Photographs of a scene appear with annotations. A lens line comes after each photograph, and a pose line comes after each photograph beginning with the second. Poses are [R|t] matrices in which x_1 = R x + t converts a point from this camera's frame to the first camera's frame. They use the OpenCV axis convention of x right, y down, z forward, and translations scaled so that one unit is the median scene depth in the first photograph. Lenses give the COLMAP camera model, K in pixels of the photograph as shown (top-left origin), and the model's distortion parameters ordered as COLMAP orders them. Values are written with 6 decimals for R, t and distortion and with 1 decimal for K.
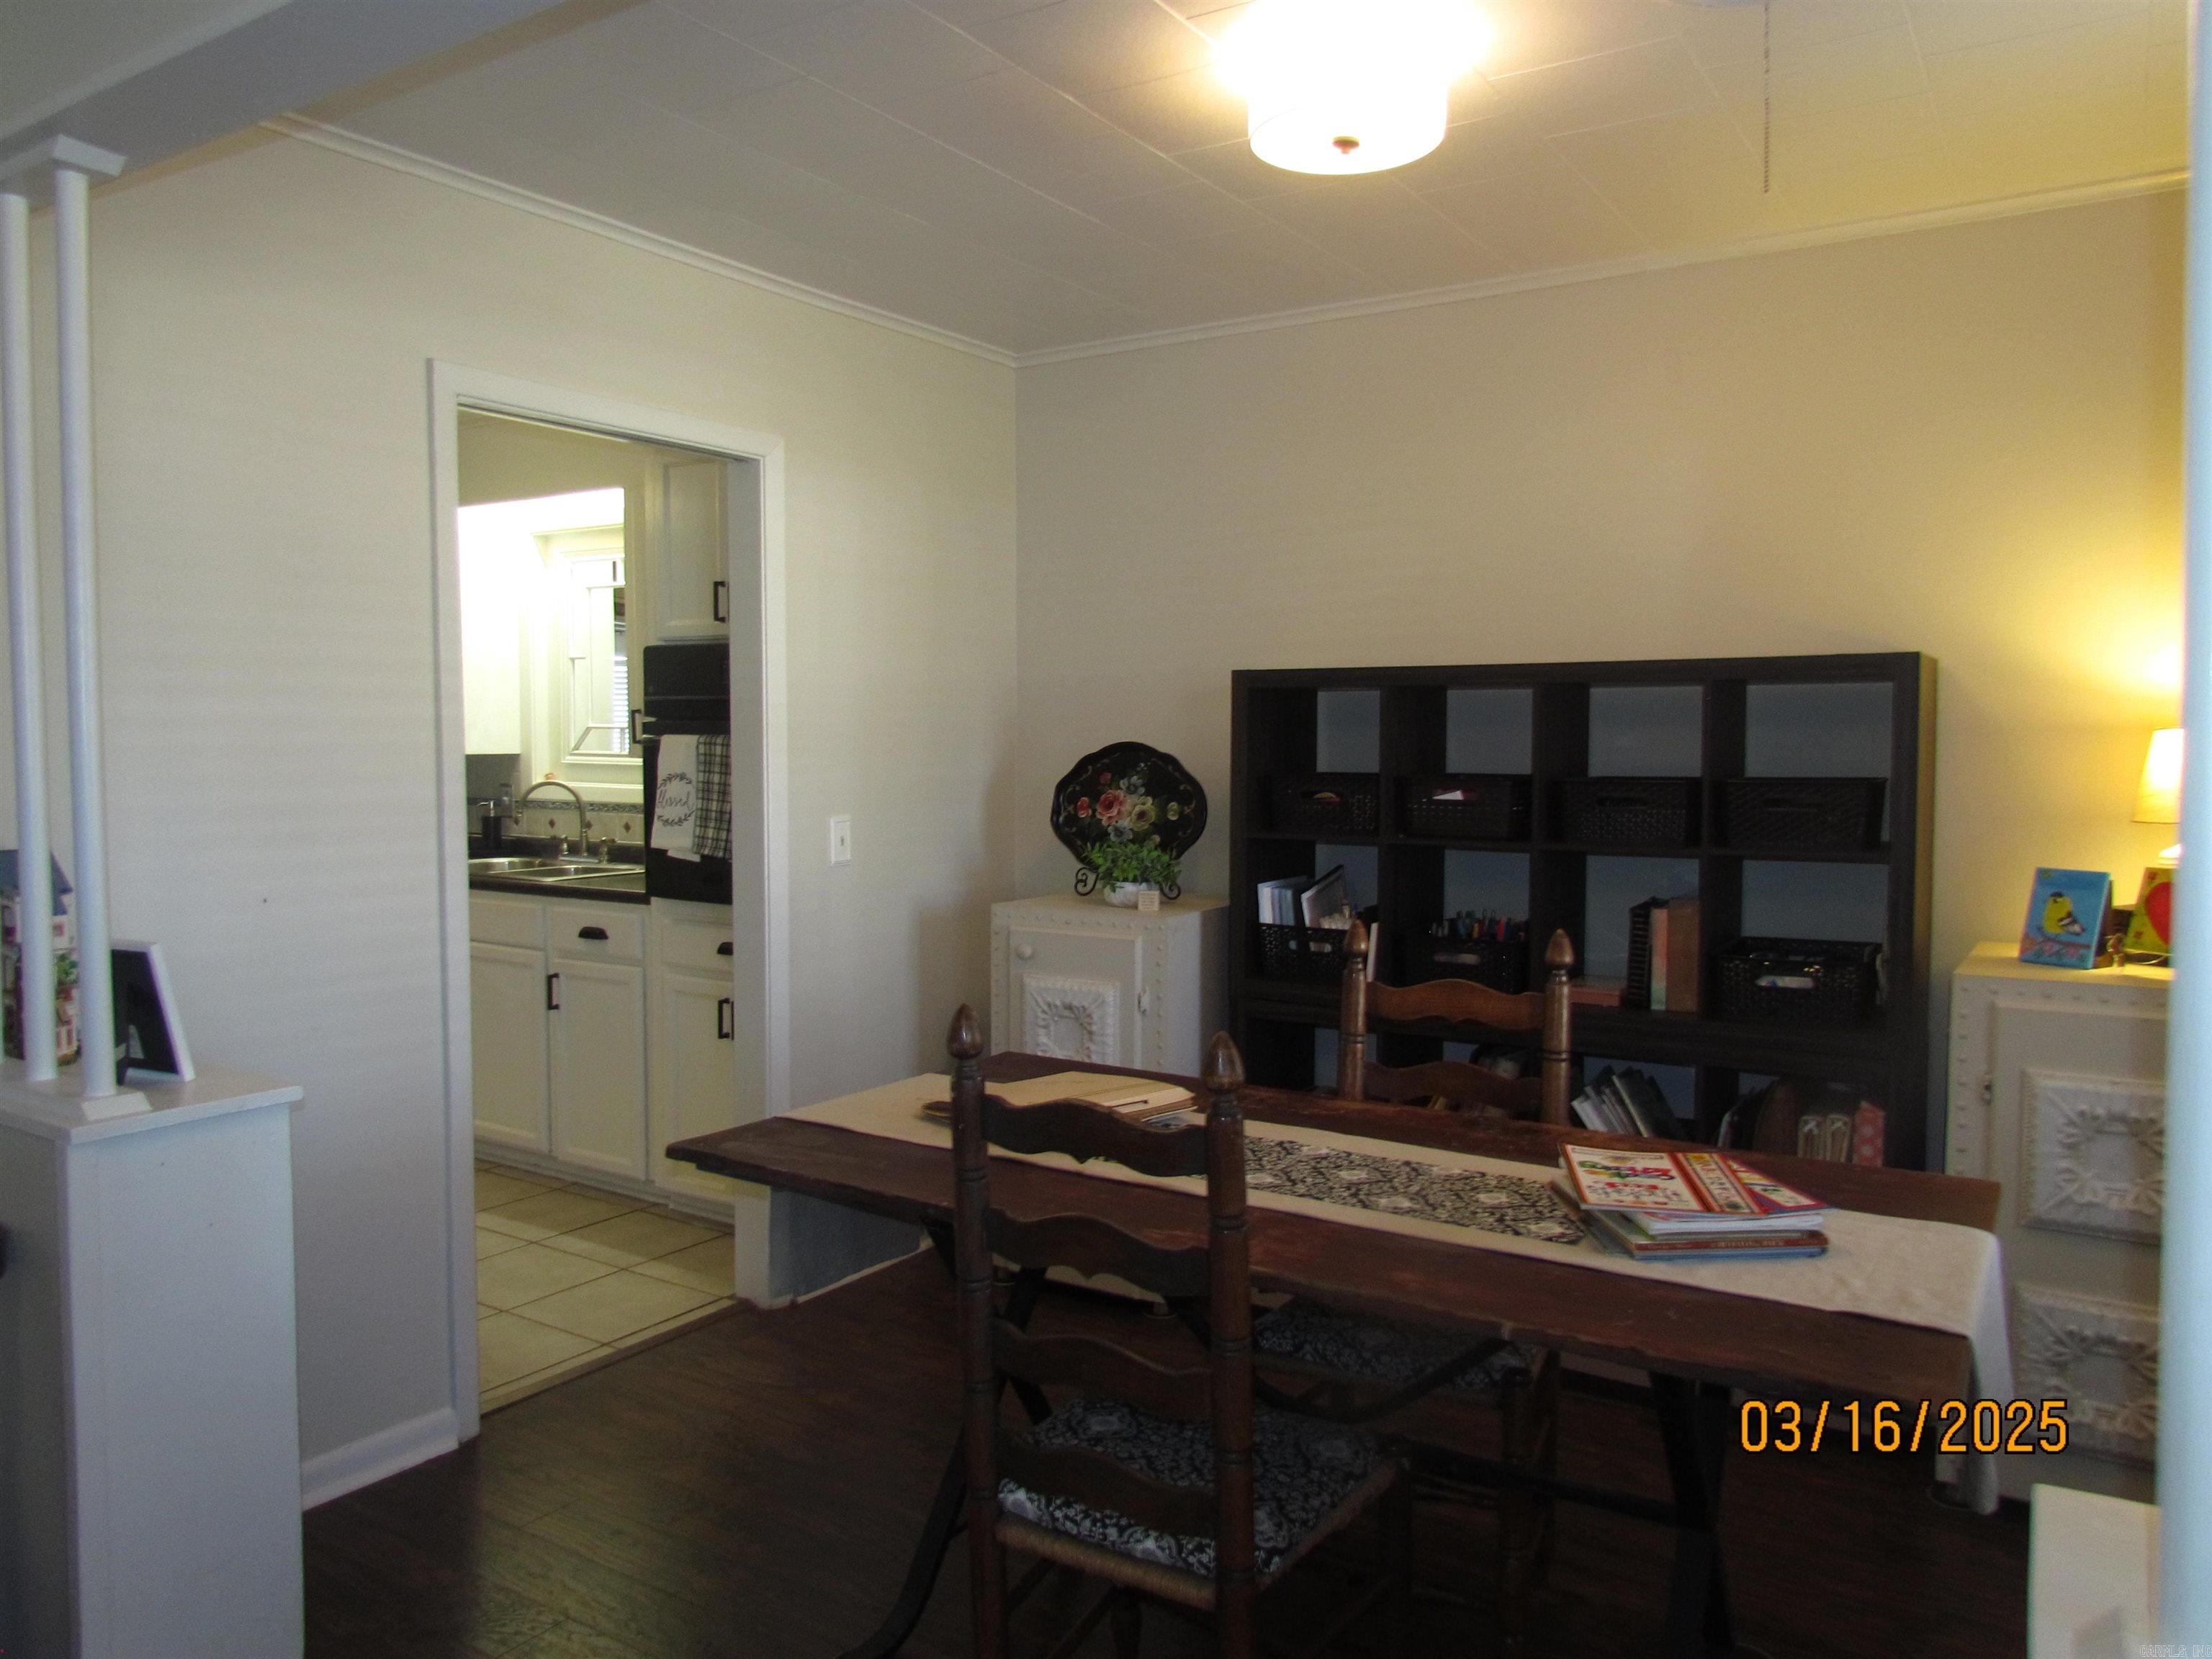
lens RADIAL K [[1597.3, 0, 1103.1], [0, 1597.3, 784.6], [0, 0, 1]] dist [-0.014687, -0.001566]
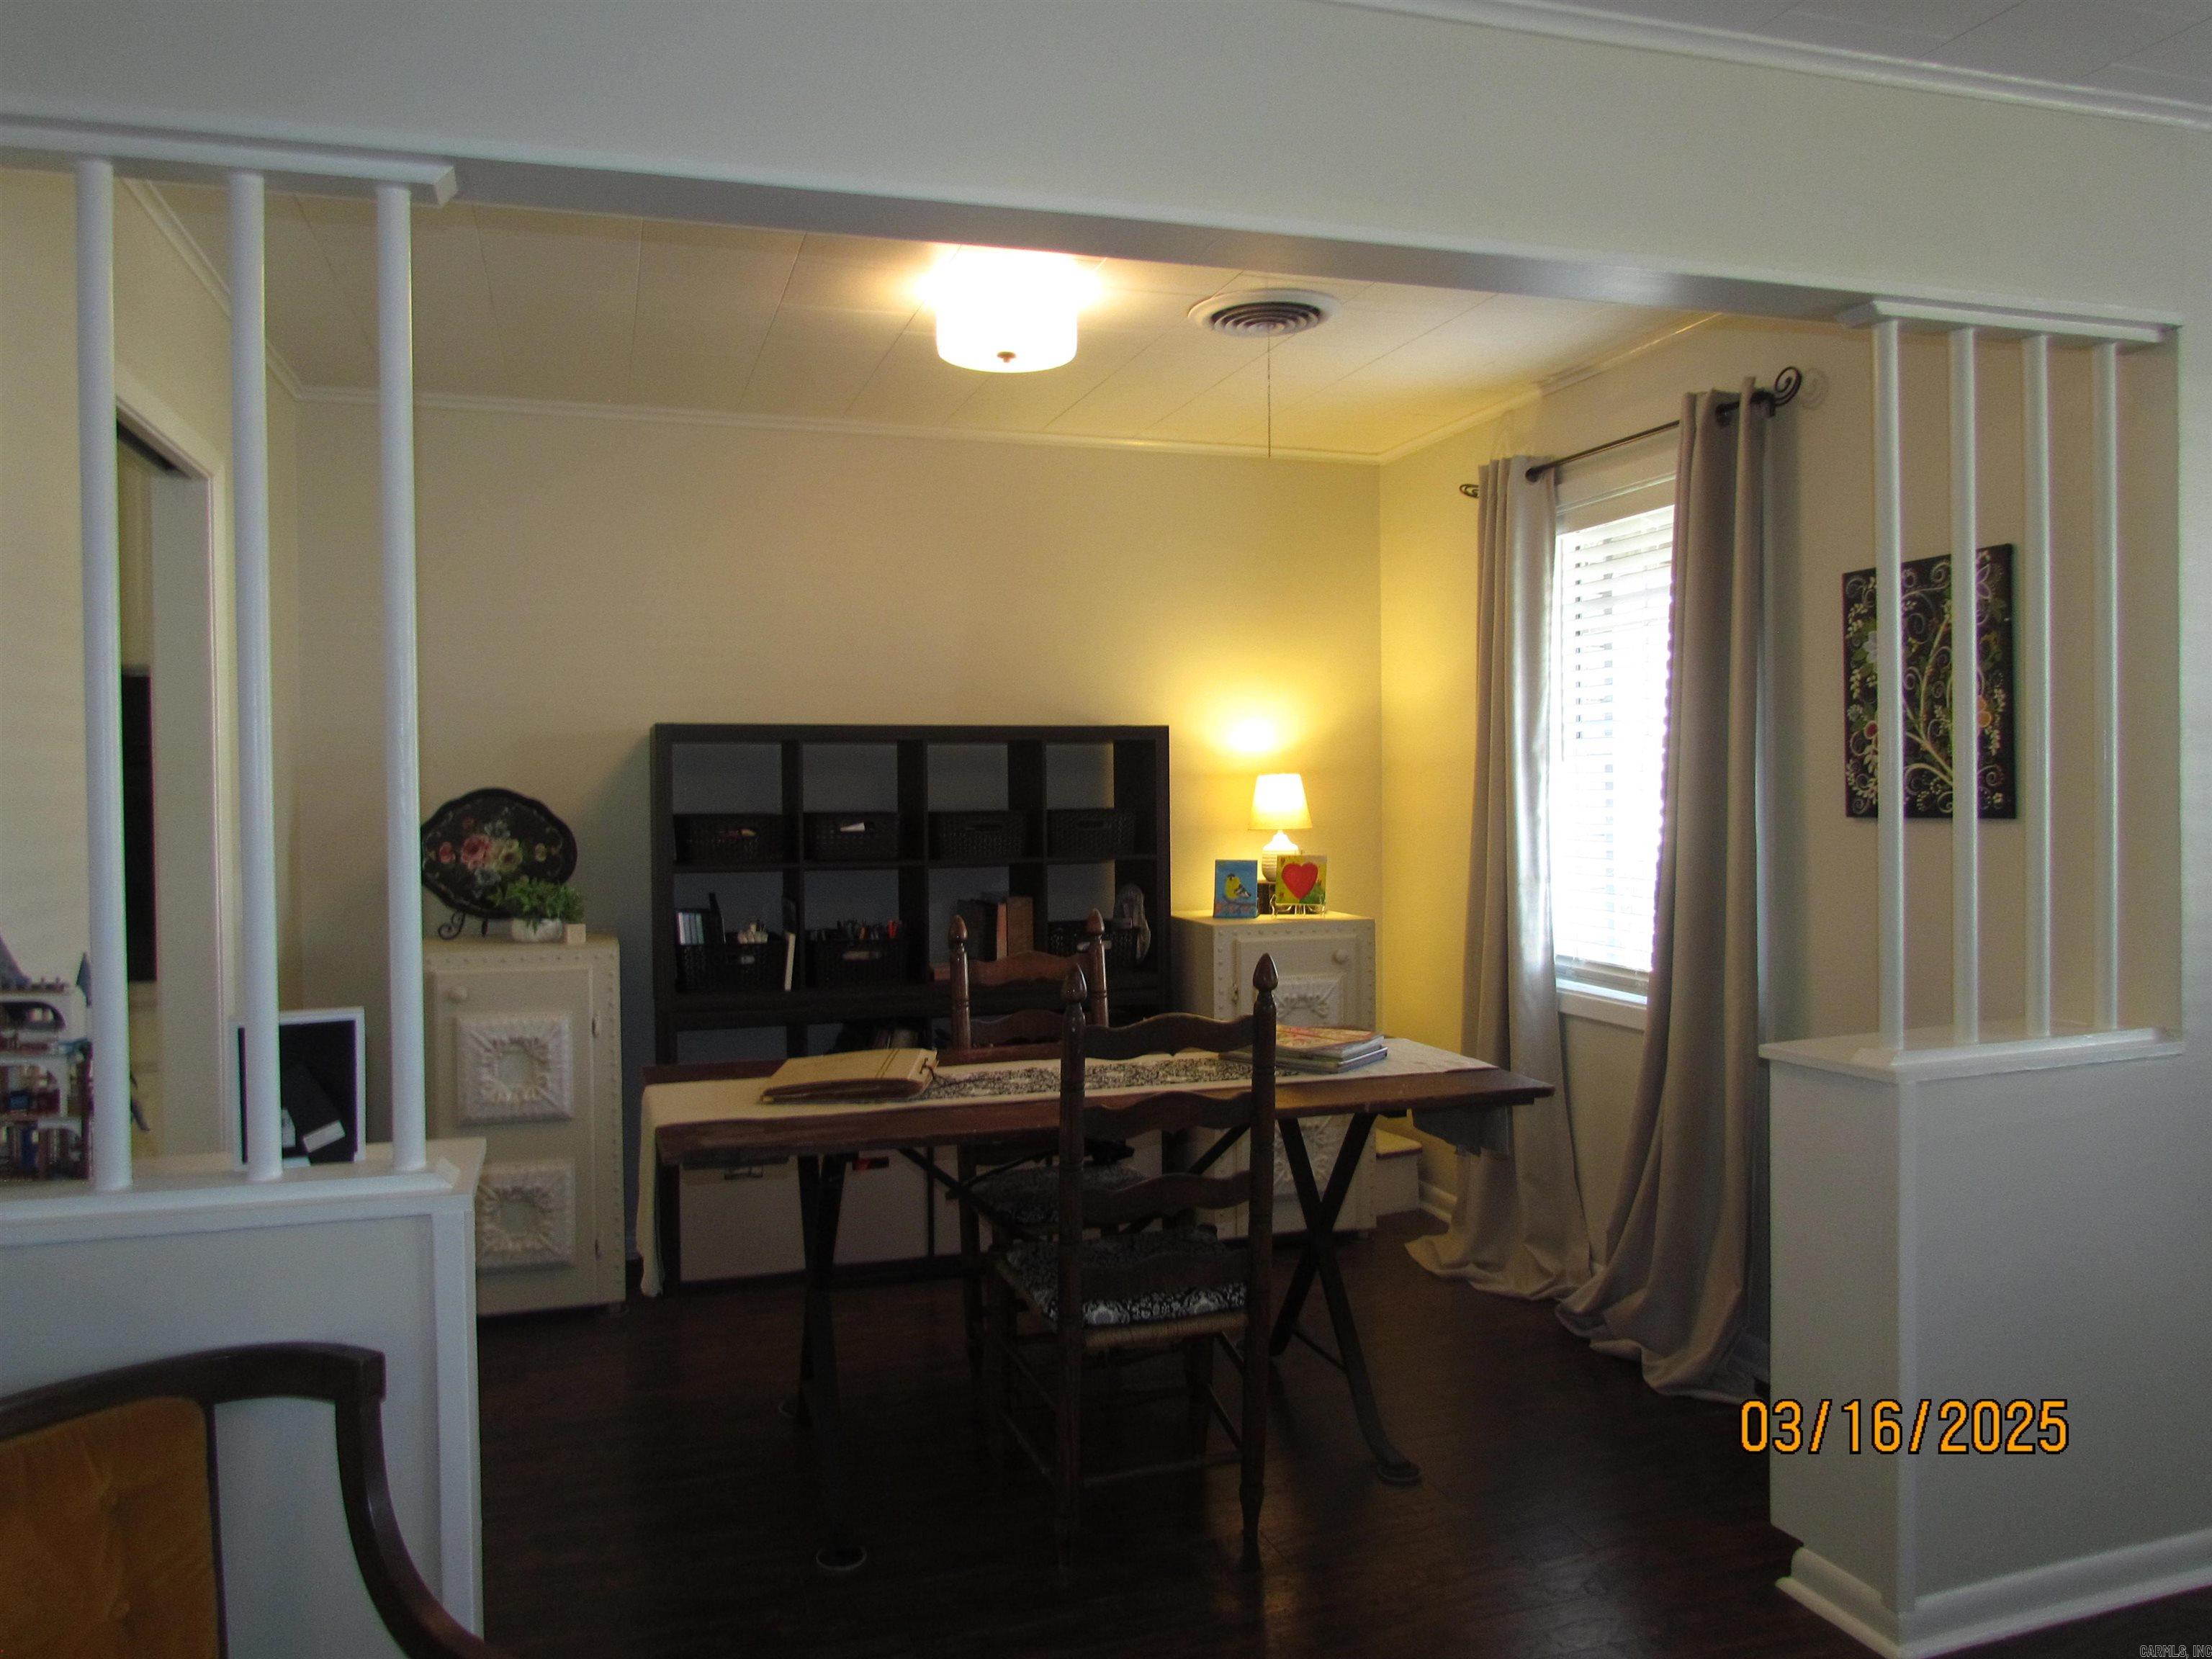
lens RADIAL K [[1597.3, 0, 1099.7], [0, 1597.3, 827.1], [0, 0, 1]] dist [-0.014687, -0.001566]
pose [[0.618109, -0.025079, 0.785692, -0.558836], [0.025633, 0.999602, 0.011742, -0.003271], [-0.785674, 0.012882, 0.618506, 0.049427]]
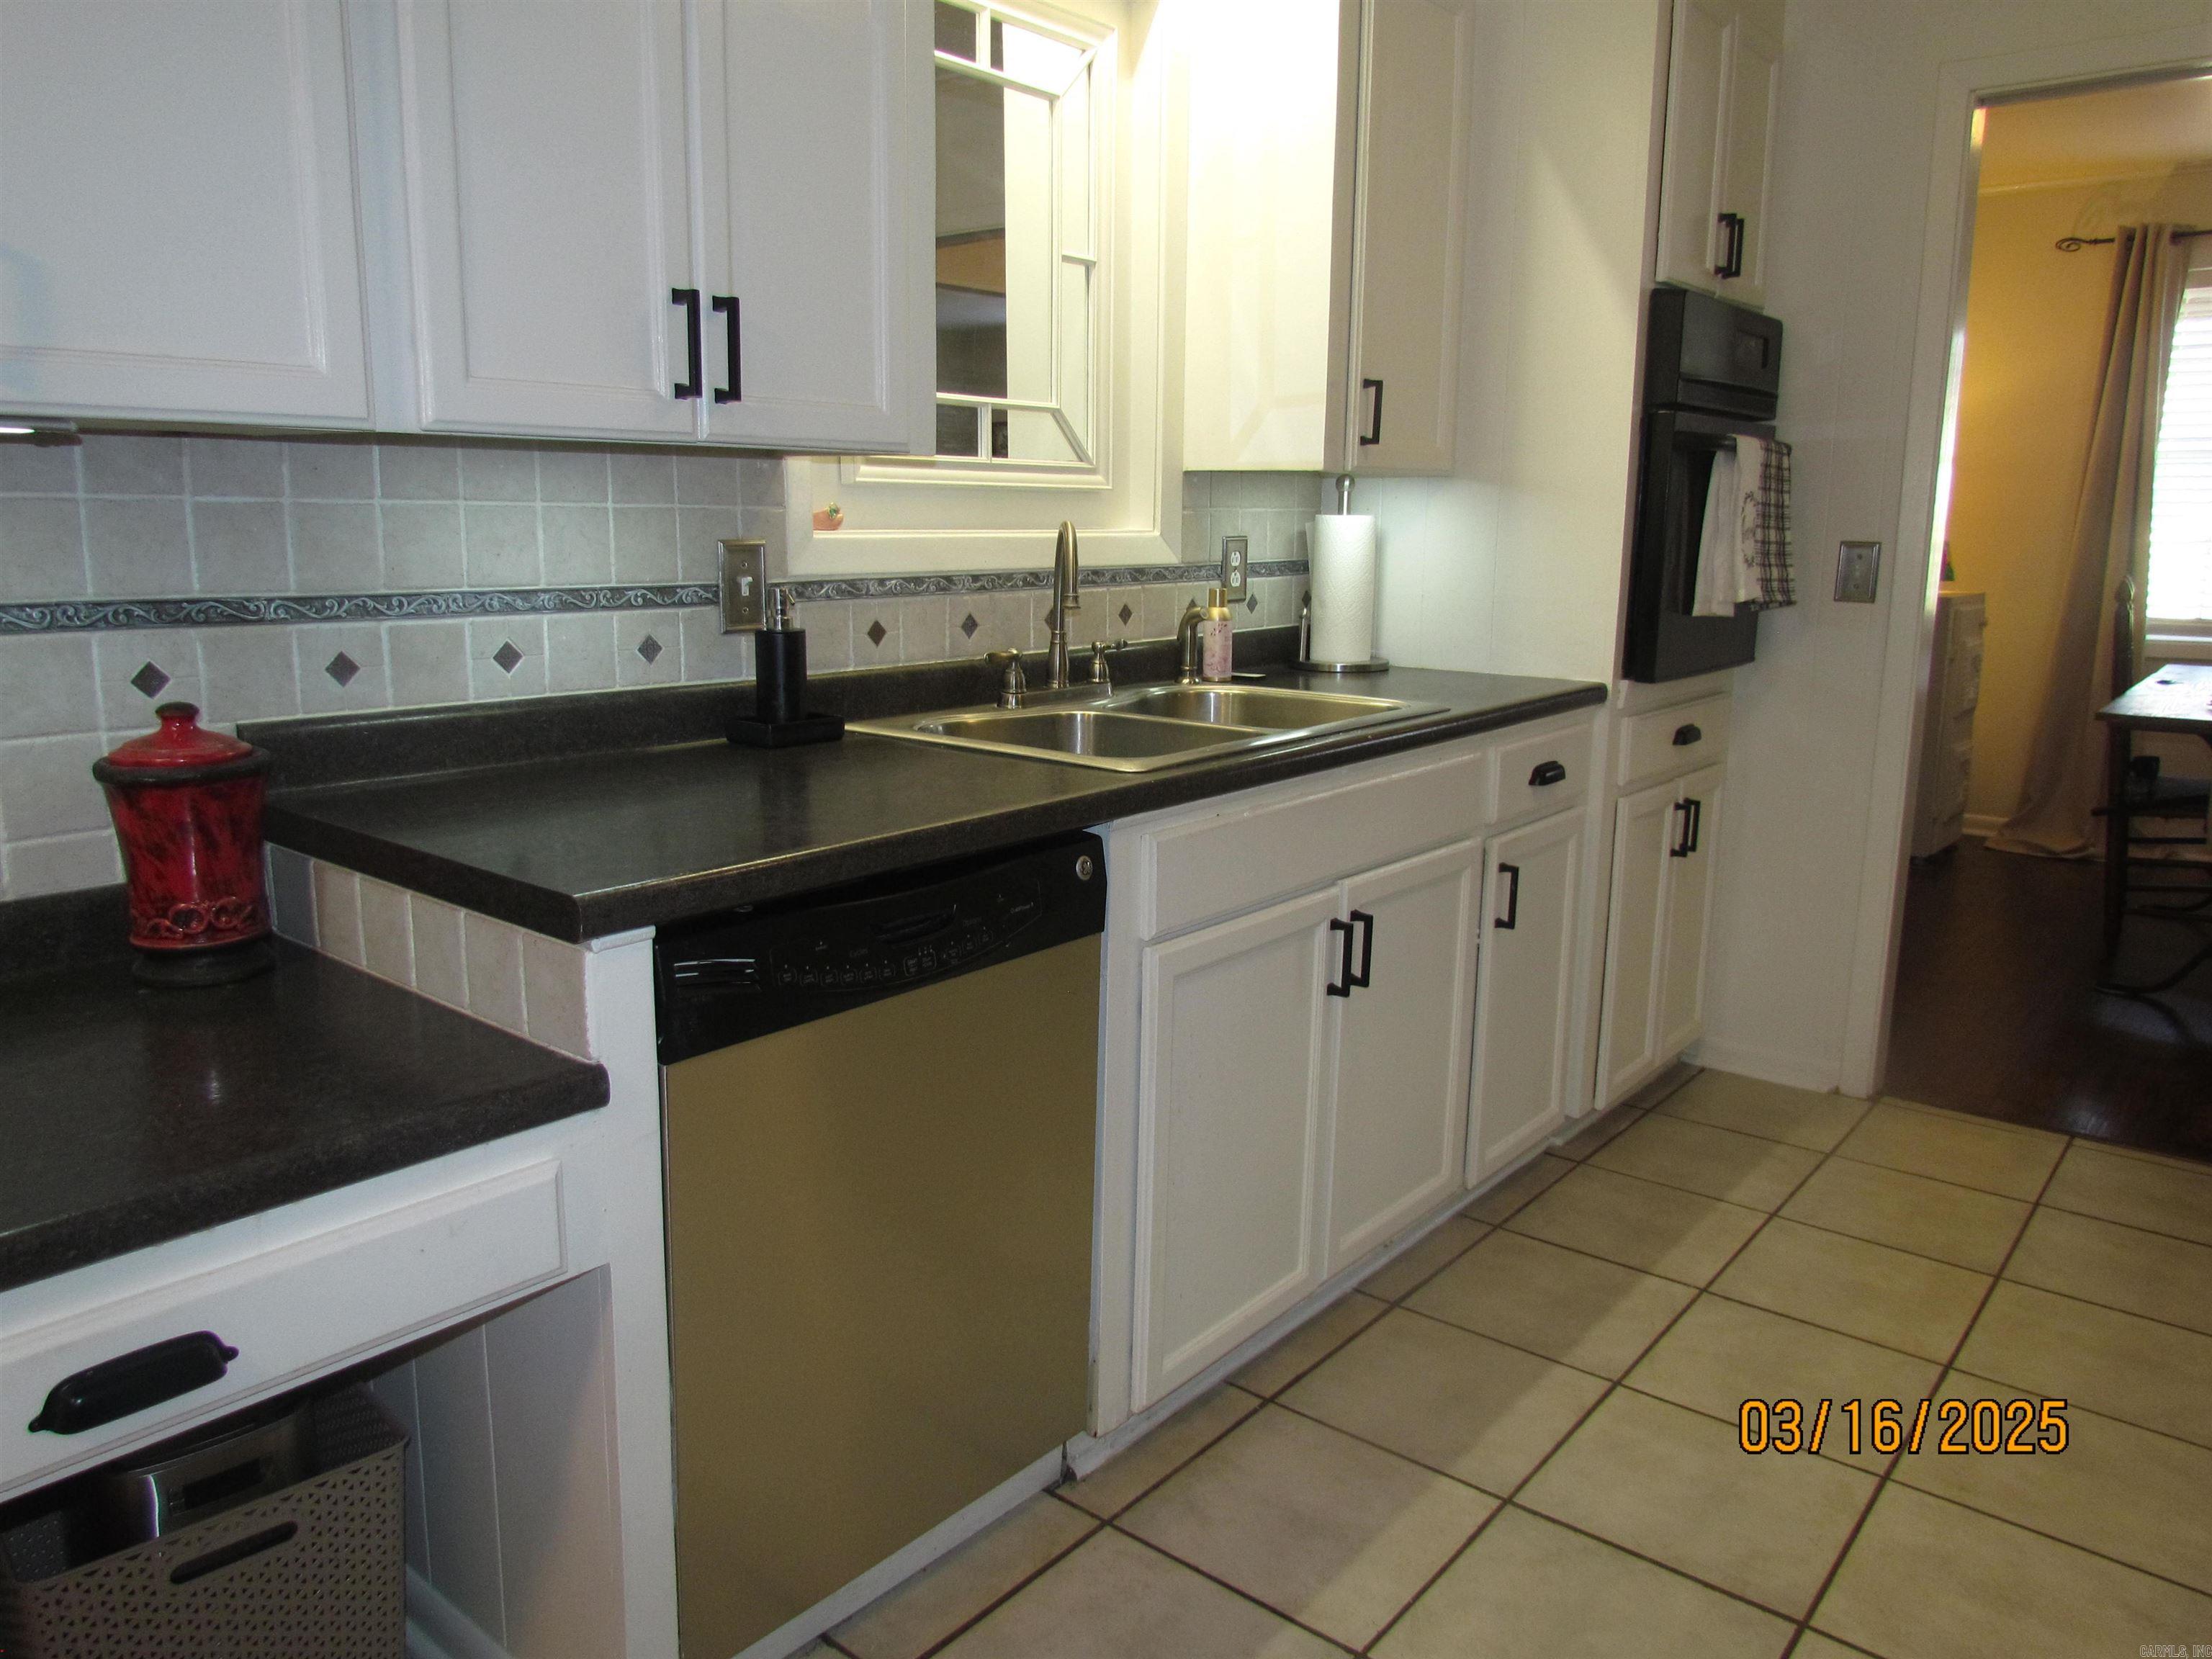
lens RADIAL K [[1597.3, 0, 1117.9], [0, 1597.3, 819.4], [0, 0, 1]] dist [-0.014687, -0.001566]
pose [[0.093070, -0.191917, 0.976988, -1.029315], [0.016665, 0.981410, 0.191198, -0.007761], [-0.995520, -0.001514, 0.094538, 1.239245]]
